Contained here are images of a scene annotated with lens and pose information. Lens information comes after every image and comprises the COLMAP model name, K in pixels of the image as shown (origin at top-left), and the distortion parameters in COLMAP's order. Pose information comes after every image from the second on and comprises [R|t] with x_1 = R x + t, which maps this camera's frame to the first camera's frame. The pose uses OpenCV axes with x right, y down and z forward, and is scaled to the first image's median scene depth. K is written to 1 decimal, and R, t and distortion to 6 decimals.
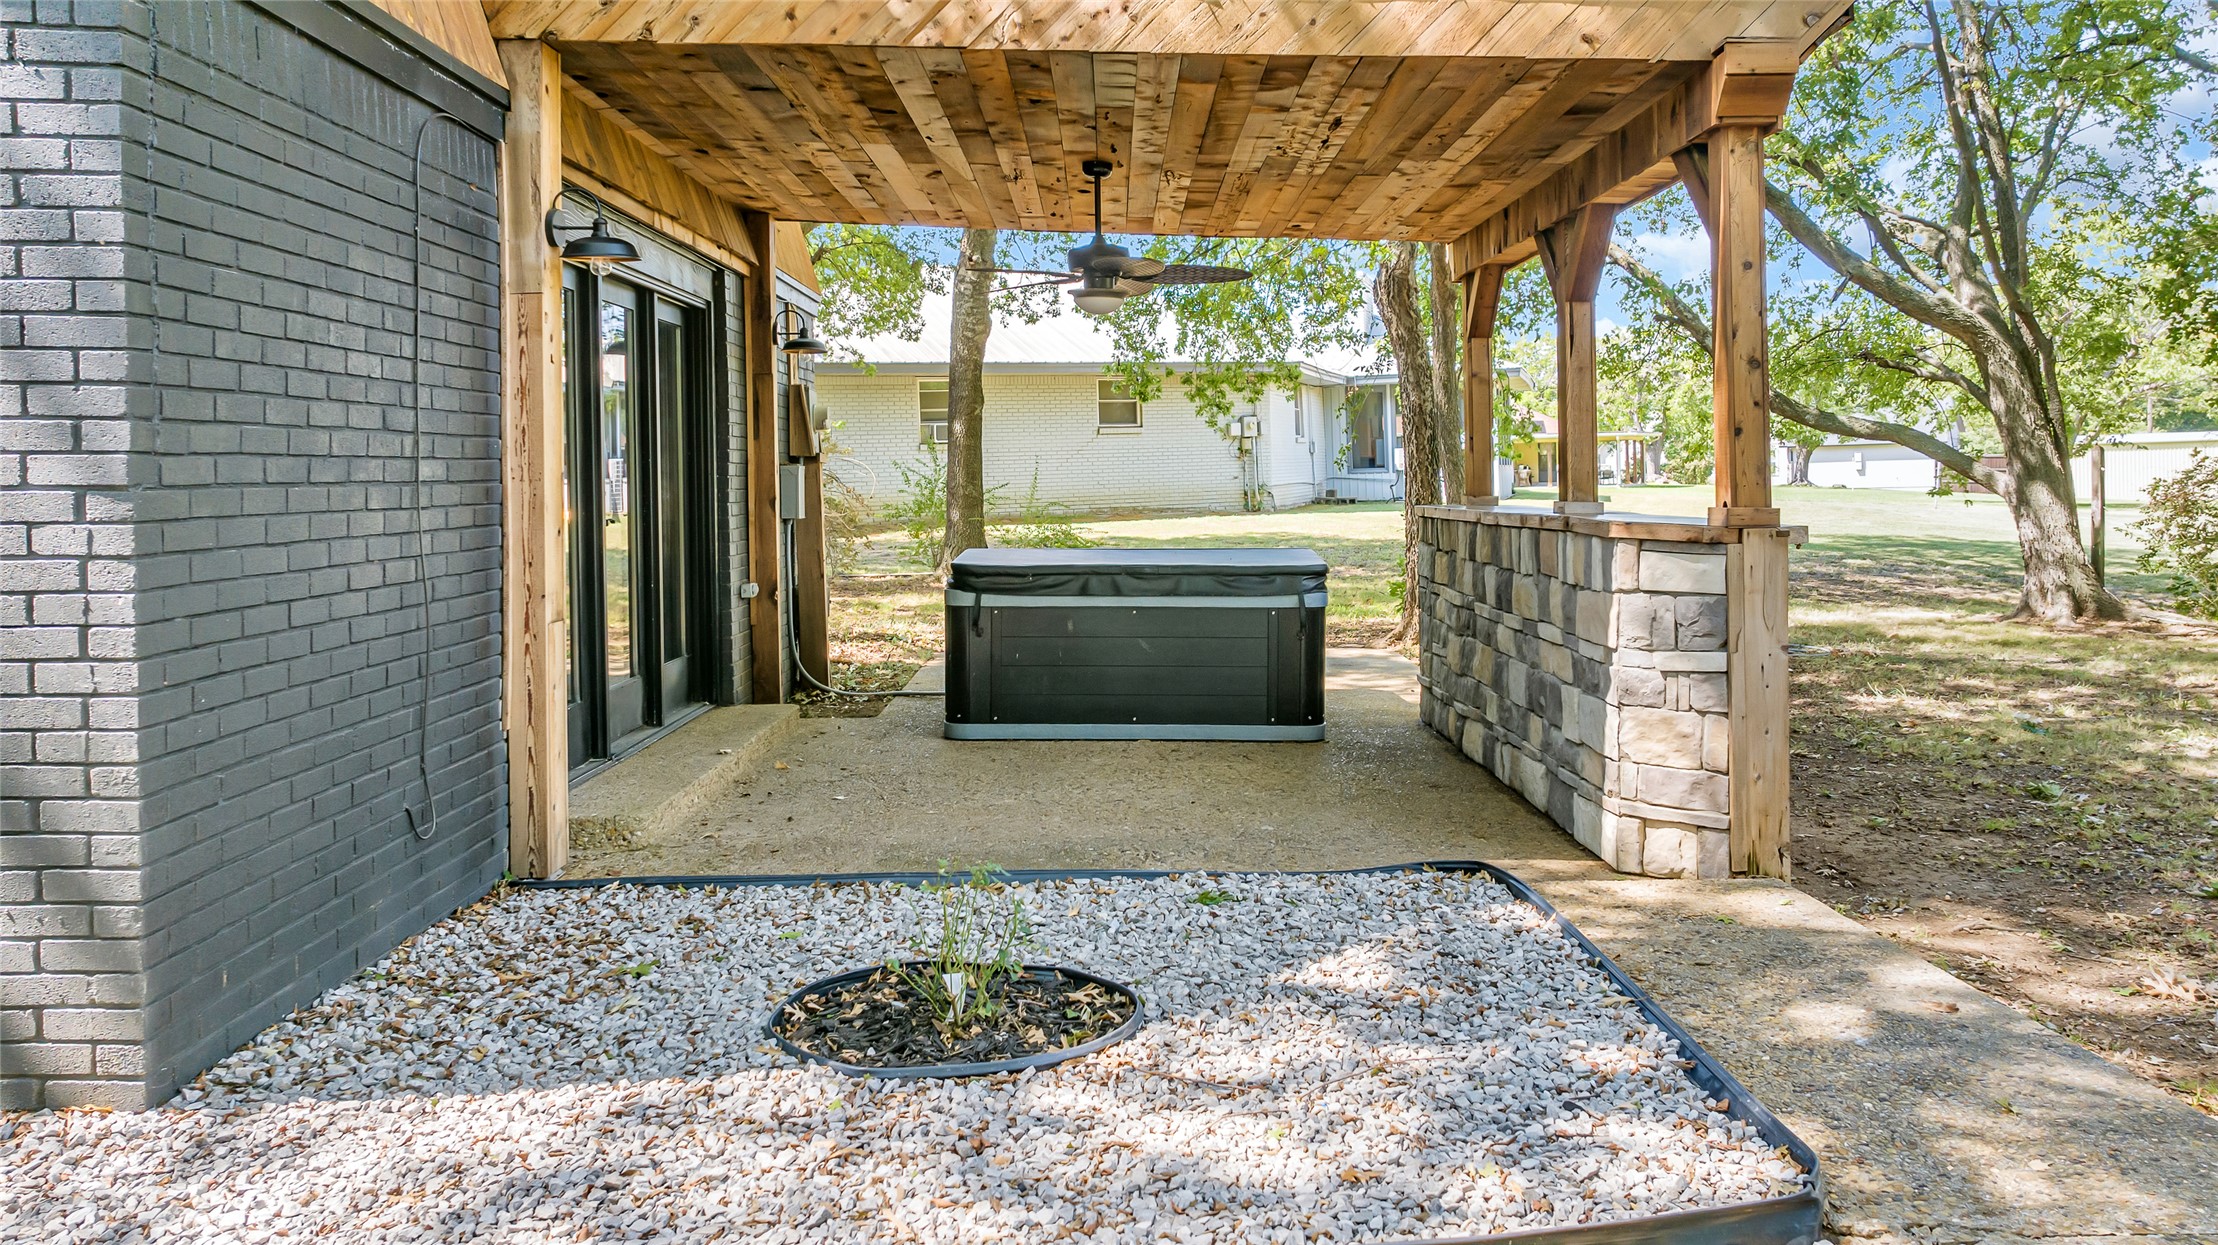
lens RADIAL K [[1549.1, 0, 1109.0], [0, 1549.1, 622.5], [0, 0, 1]] dist [-0.036286, 0.050679]
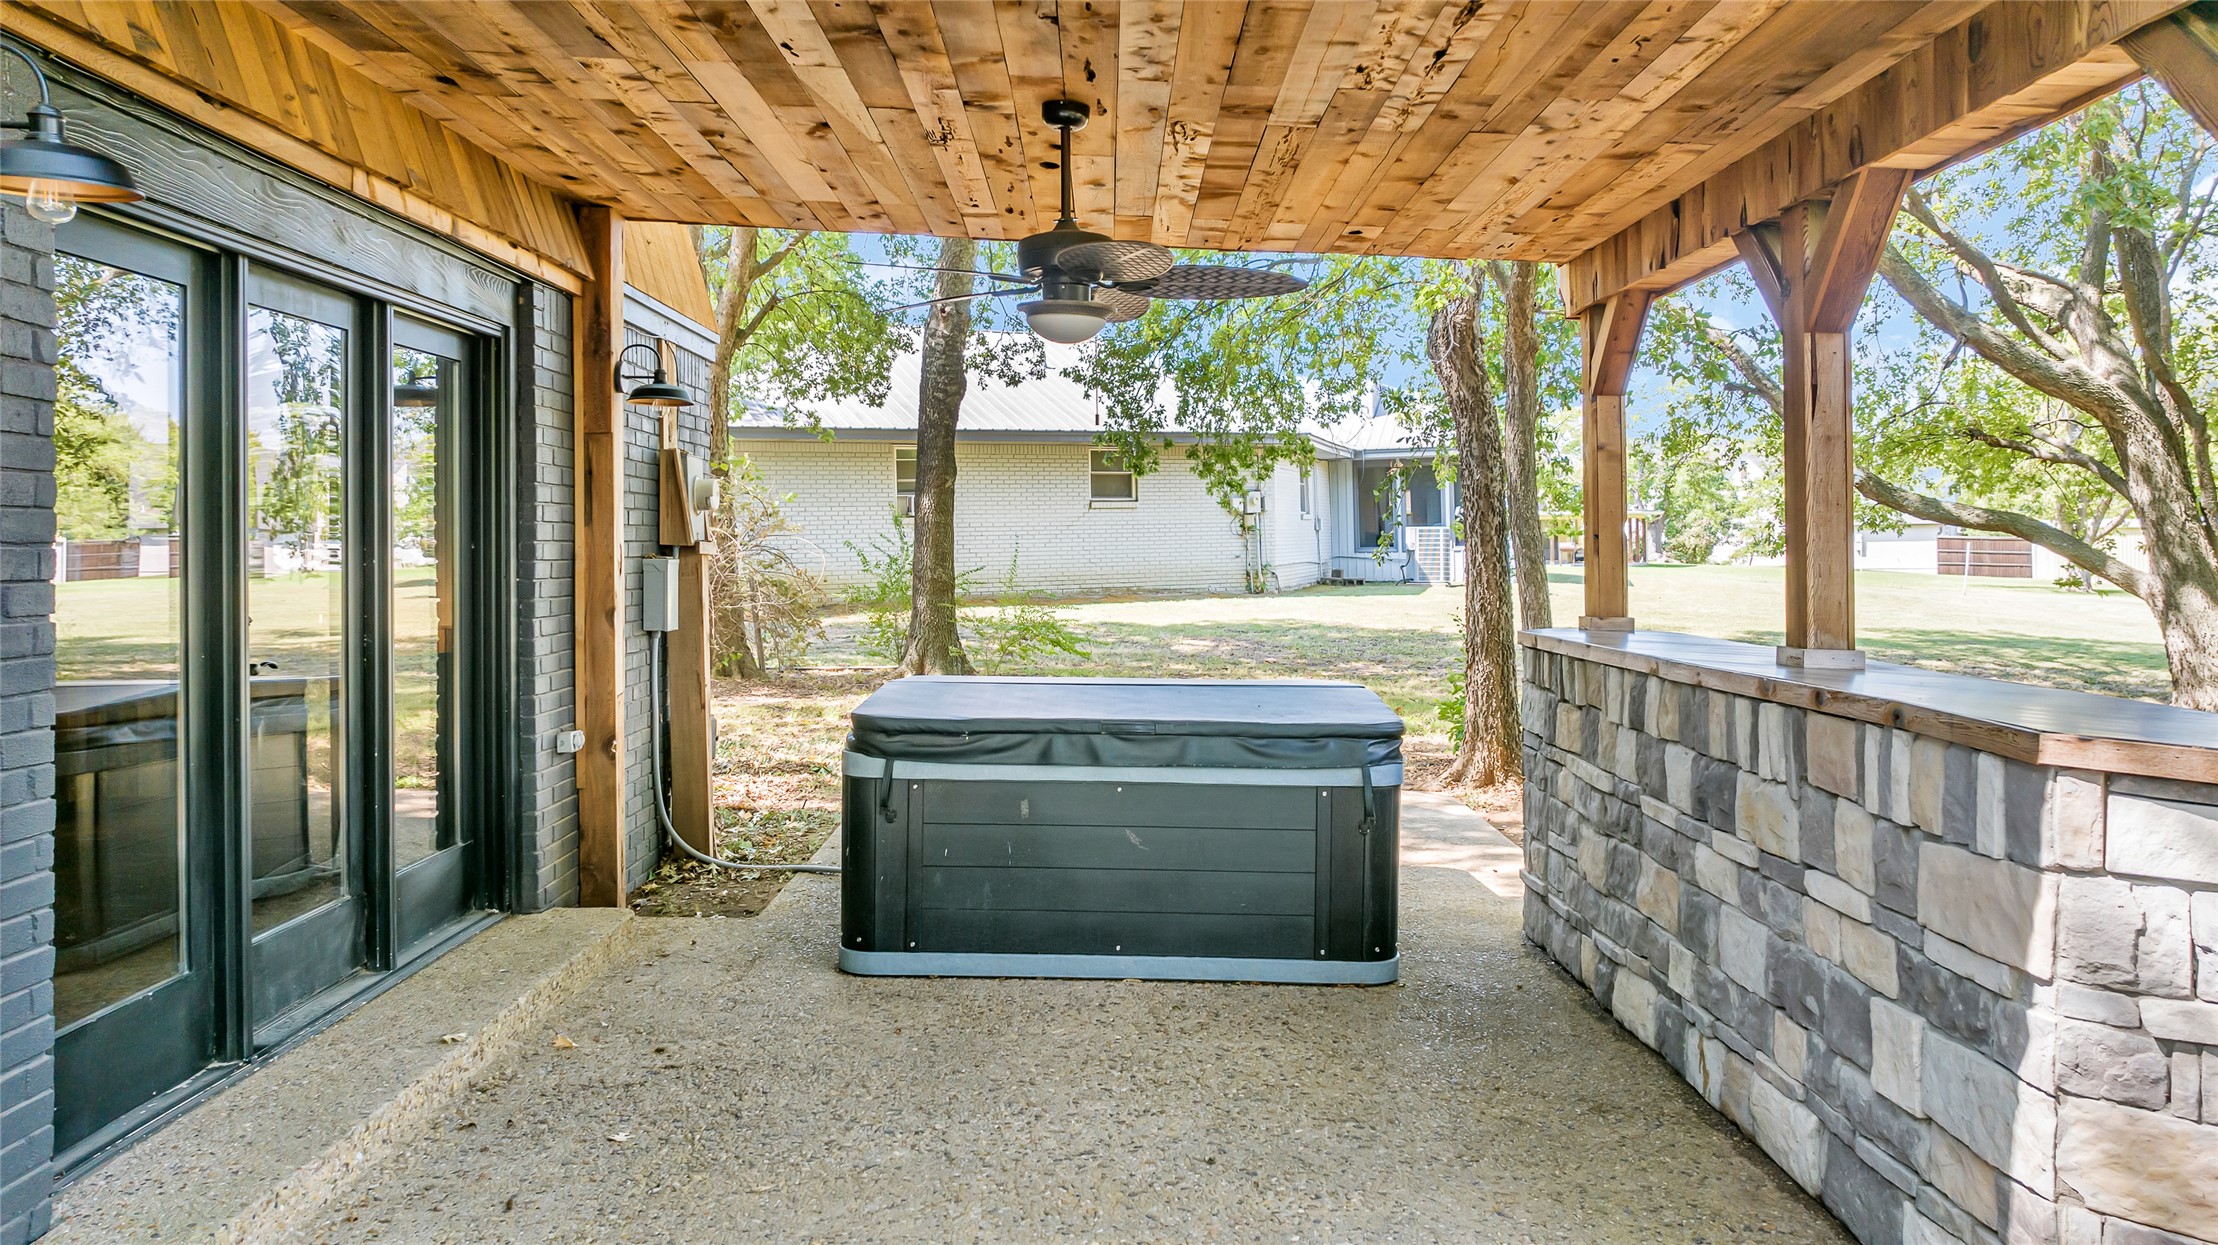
lens RADIAL K [[1509.4, 0, 1134.2], [0, 1509.4, 663.3], [0, 0, 1]] dist [-0.020668, -0.000070]
pose [[0.999760, 0.009934, 0.019520, 0.008773], [-0.009619, 0.999823, -0.016174, -0.047137], [-0.019677, 0.015982, 0.999679, 0.310671]]
